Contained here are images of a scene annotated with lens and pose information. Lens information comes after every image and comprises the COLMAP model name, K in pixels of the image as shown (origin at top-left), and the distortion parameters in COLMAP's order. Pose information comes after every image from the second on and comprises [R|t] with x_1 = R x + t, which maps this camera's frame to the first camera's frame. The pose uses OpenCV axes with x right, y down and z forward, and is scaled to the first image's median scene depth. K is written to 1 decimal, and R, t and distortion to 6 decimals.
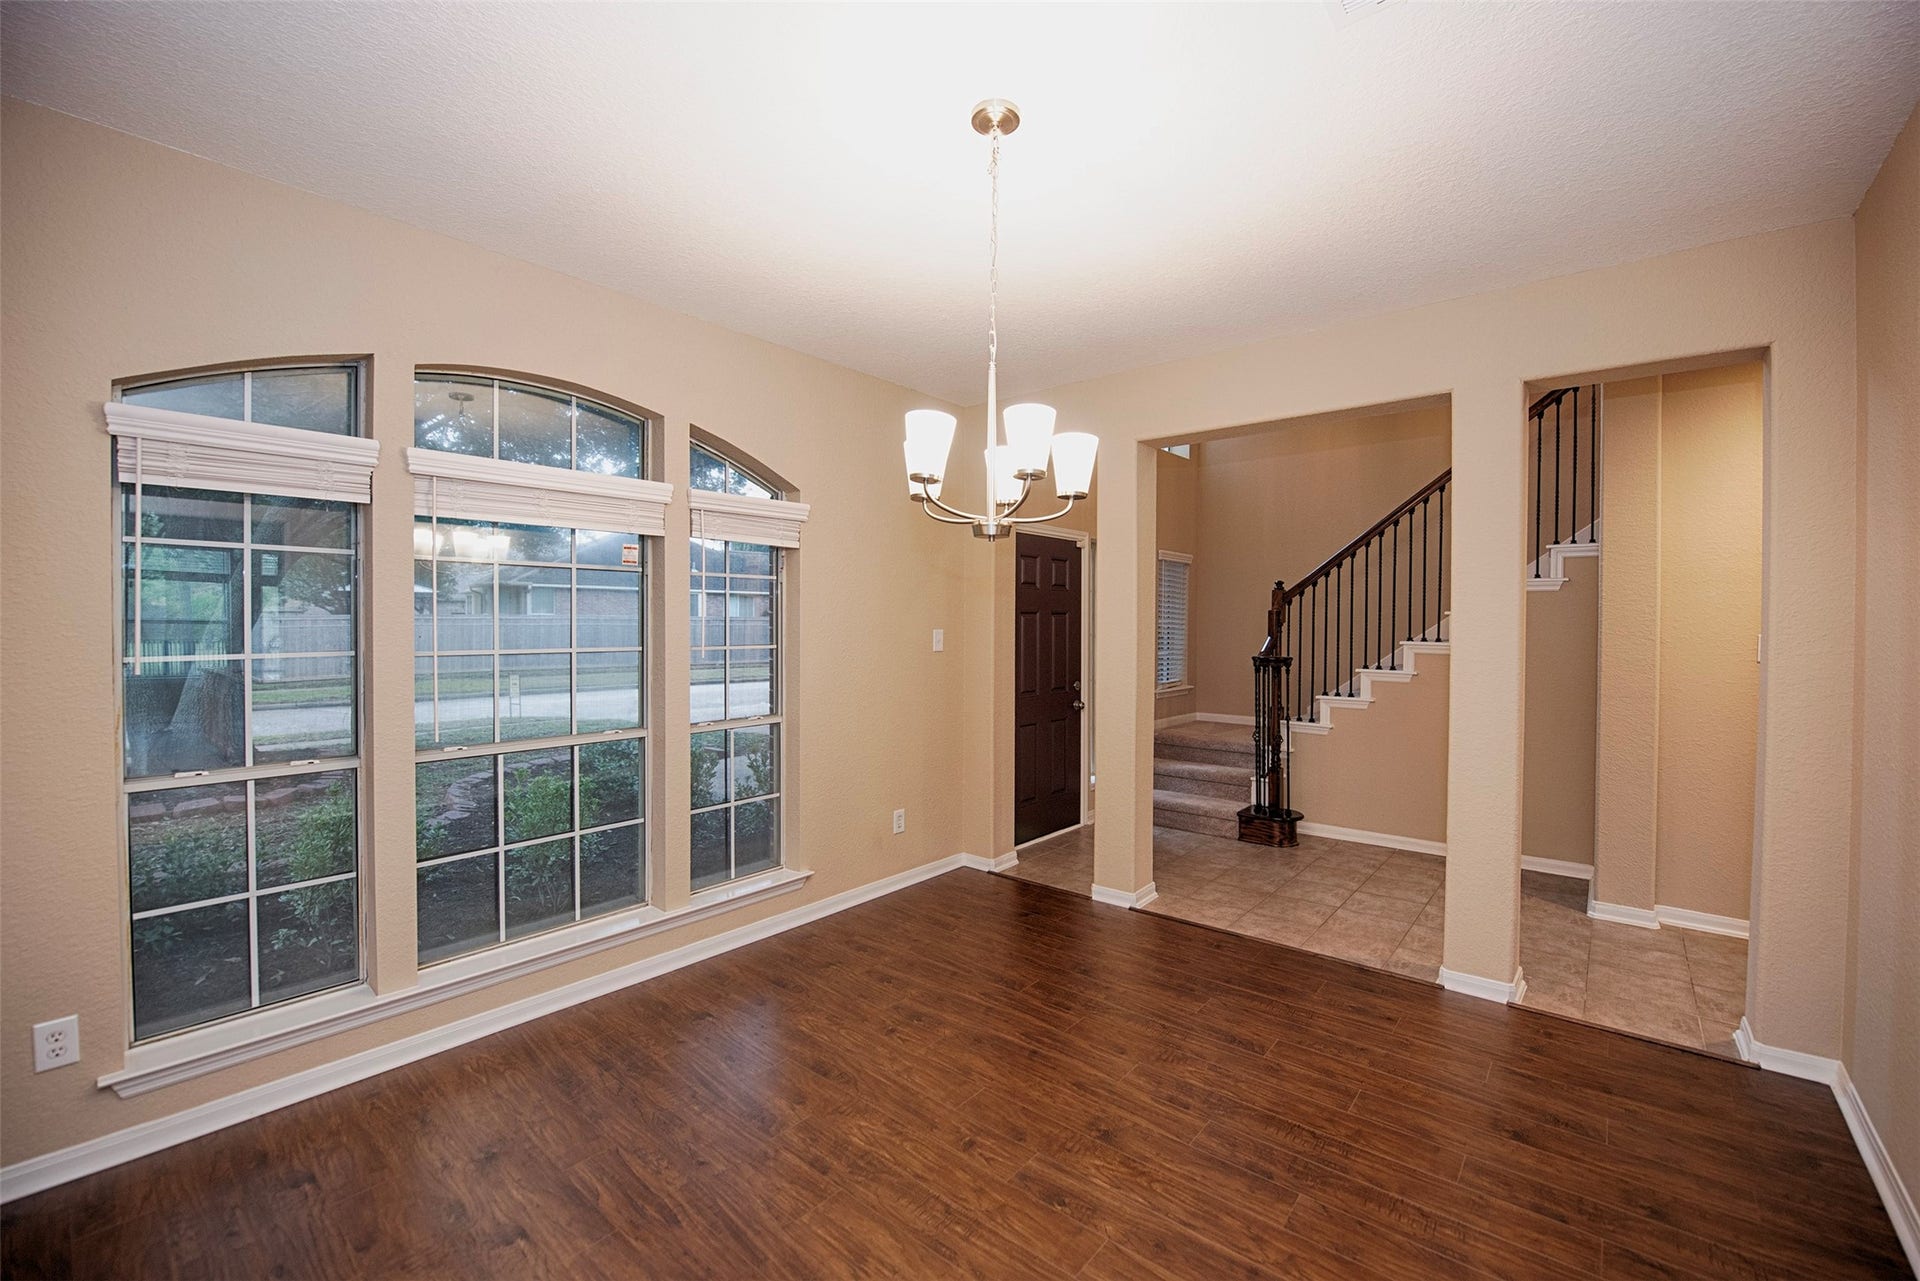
lens RADIAL K [[793.6, 0, 974.6], [0, 793.6, 633.7], [0, 0, 1]] dist [-0.007843, -0.000137]
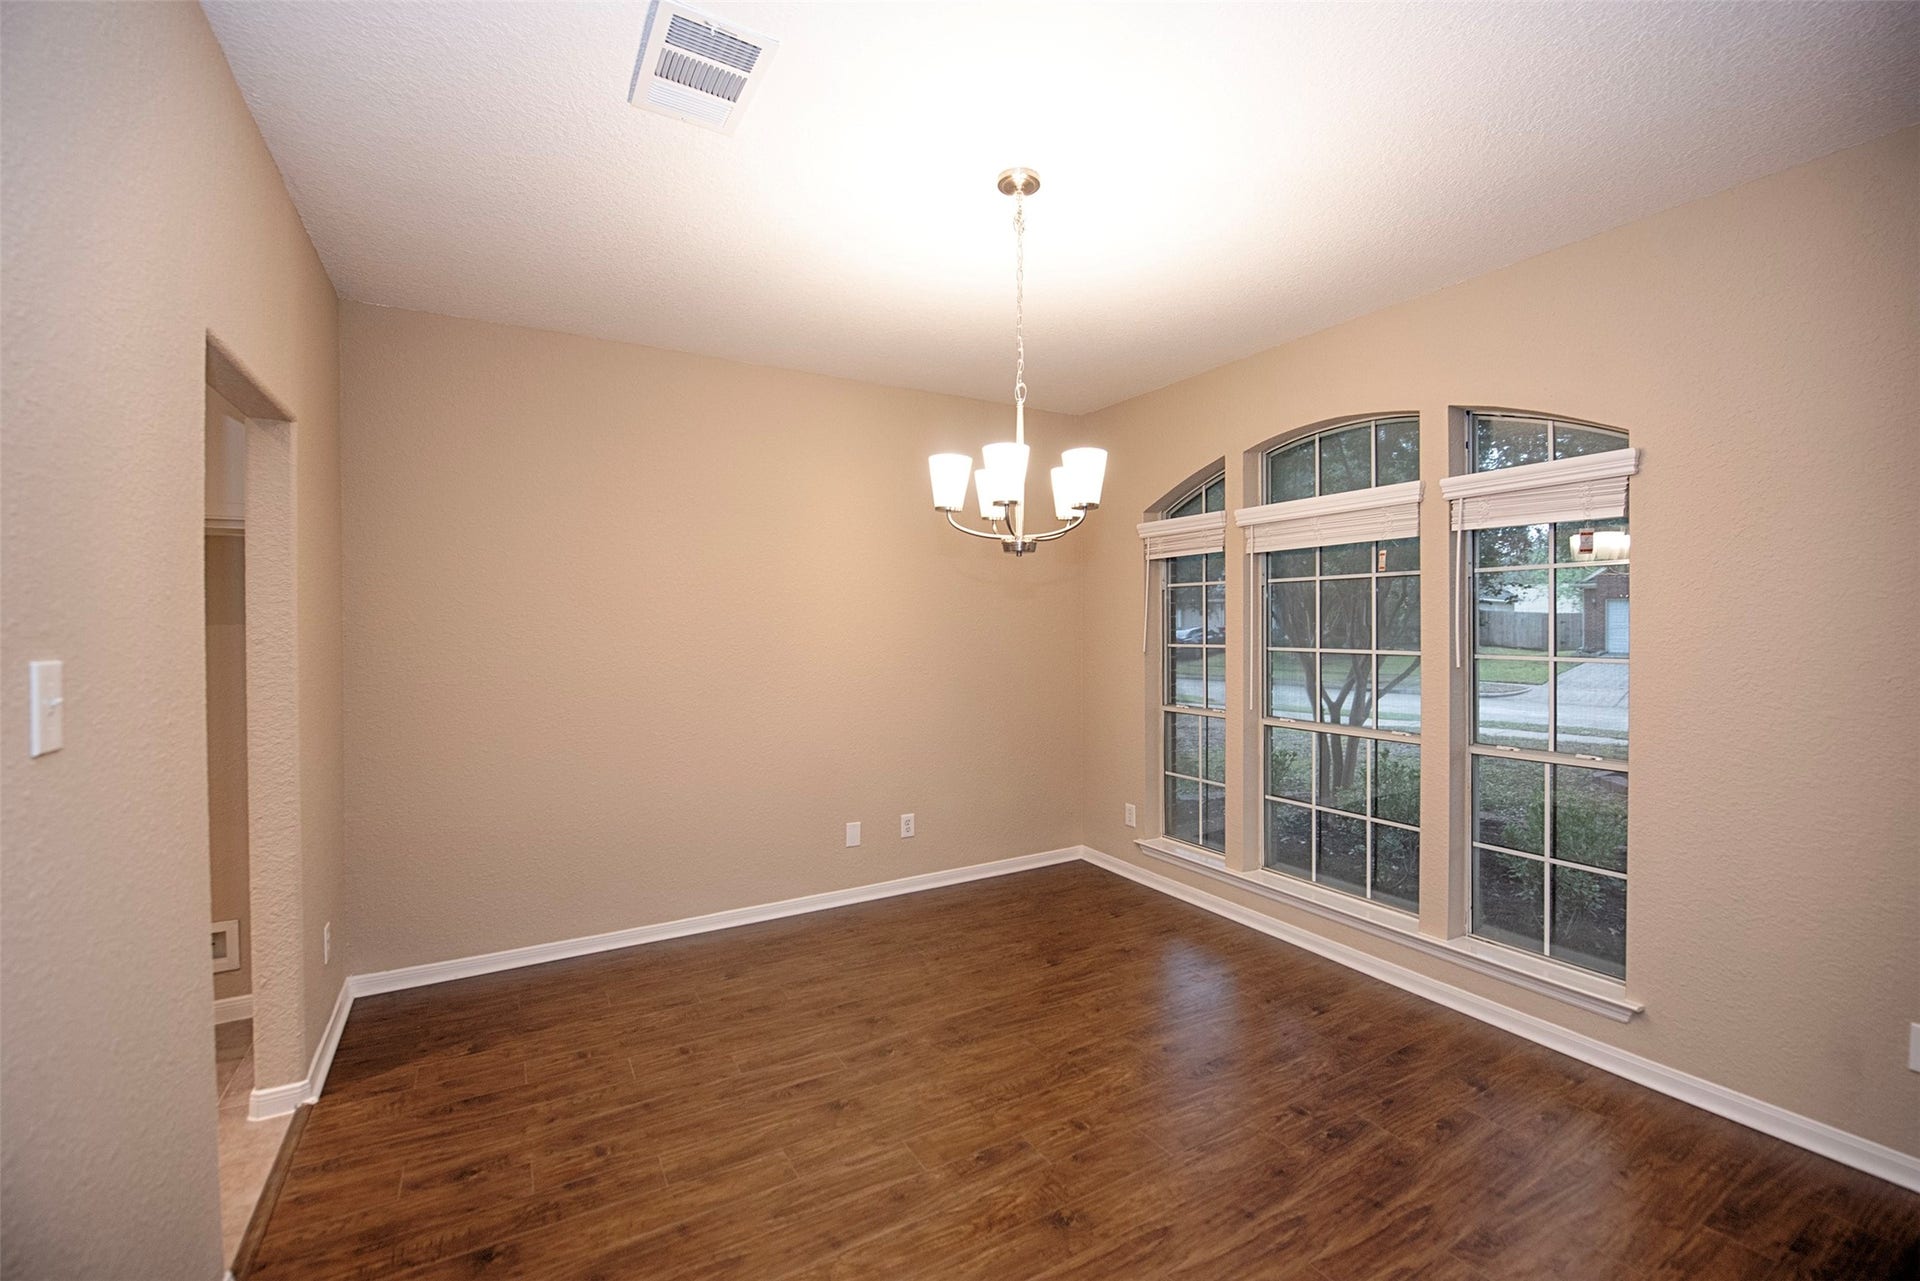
lens RADIAL K [[793.6, 0, 973.0], [0, 793.6, 635.3], [0, 0, 1]] dist [-0.007843, -0.000137]
pose [[-0.336465, 0.006390, -0.941674, 1.027553], [-0.012685, 0.999856, 0.011317, -0.011897], [0.941611, 0.015753, -0.336335, 1.217848]]
